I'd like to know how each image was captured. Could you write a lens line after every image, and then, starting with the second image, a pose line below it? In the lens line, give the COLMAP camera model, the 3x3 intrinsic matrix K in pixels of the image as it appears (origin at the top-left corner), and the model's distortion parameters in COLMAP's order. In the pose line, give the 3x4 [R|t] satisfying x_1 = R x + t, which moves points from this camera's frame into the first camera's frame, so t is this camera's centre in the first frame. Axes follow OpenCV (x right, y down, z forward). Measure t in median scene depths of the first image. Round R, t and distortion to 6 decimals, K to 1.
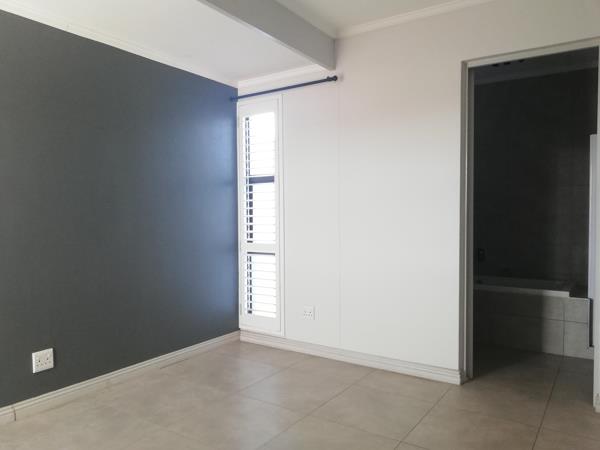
lens RADIAL K [[456.1, 0, 299.4], [0, 456.1, 225.2], [0, 0, 1]] dist [0.065504, -0.099862]
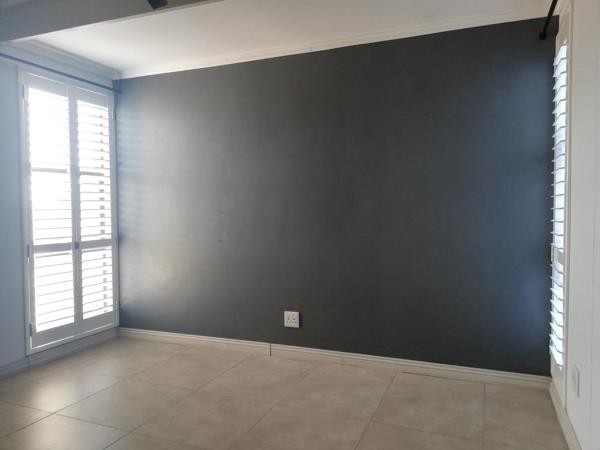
lens RADIAL K [[456.1, 0, 299.4], [0, 456.1, 225.2], [0, 0, 1]] dist [0.065504, -0.099862]
pose [[0.194871, 0.044748, -0.979808, 0.678112], [-0.019233, 0.998941, 0.041797, -0.022480], [0.980640, 0.010700, 0.195525, 0.757800]]
